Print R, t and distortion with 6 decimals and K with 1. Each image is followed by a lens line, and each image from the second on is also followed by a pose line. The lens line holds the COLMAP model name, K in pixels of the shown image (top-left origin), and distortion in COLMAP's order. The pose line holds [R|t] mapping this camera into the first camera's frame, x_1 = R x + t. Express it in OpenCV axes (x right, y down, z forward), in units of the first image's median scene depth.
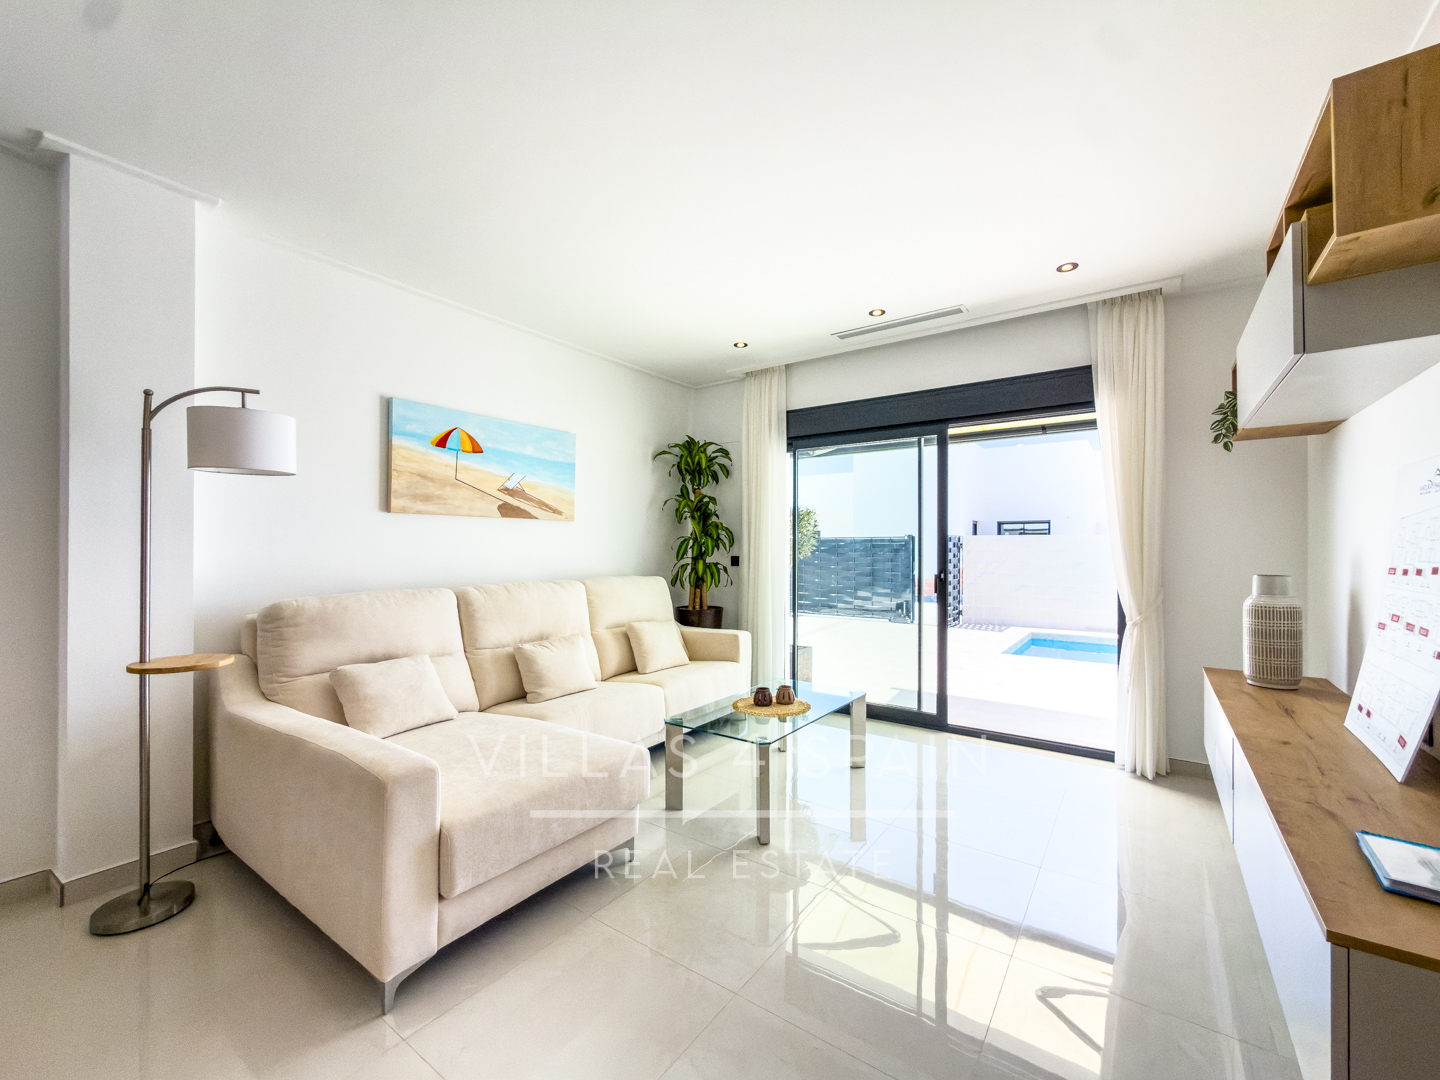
lens RADIAL K [[593.1, 0, 717.9], [0, 593.1, 576.5], [0, 0, 1]] dist [-0.001425, 0.000037]
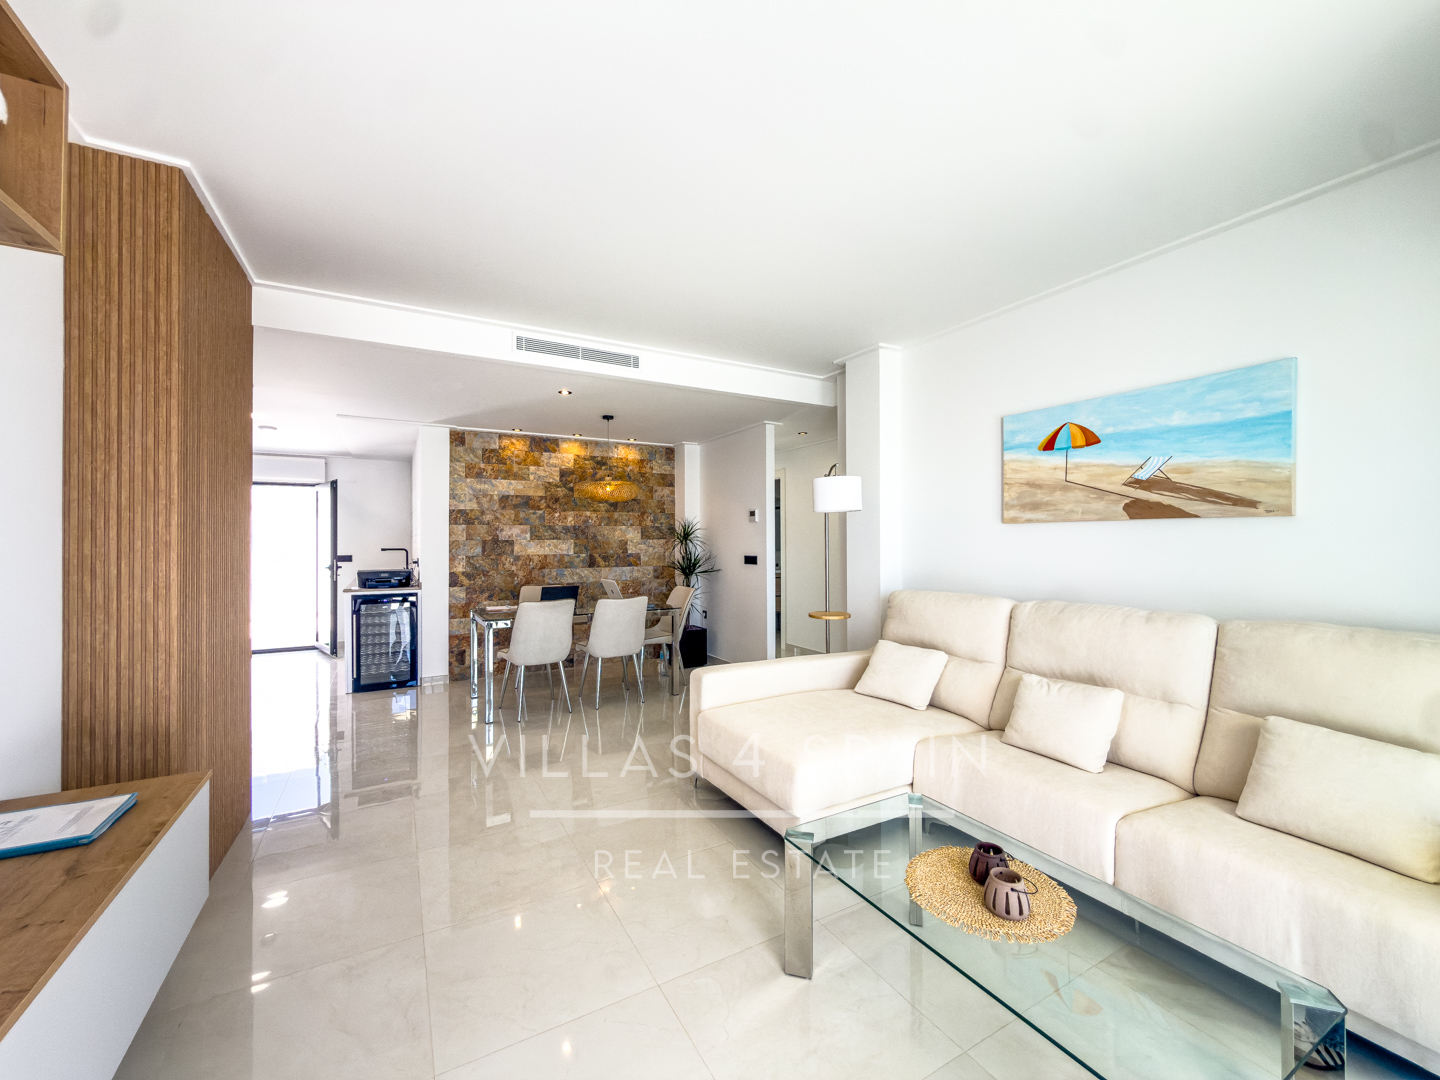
lens RADIAL K [[573.5, 0, 717.8], [0, 573.5, 537.3], [0, 0, 1]] dist [-0.001634, -0.000327]
pose [[-0.426165, -0.004459, -0.904634, 0.526473], [-0.041887, 0.999013, 0.014809, -0.066765], [0.903675, 0.044204, -0.425931, 0.847062]]
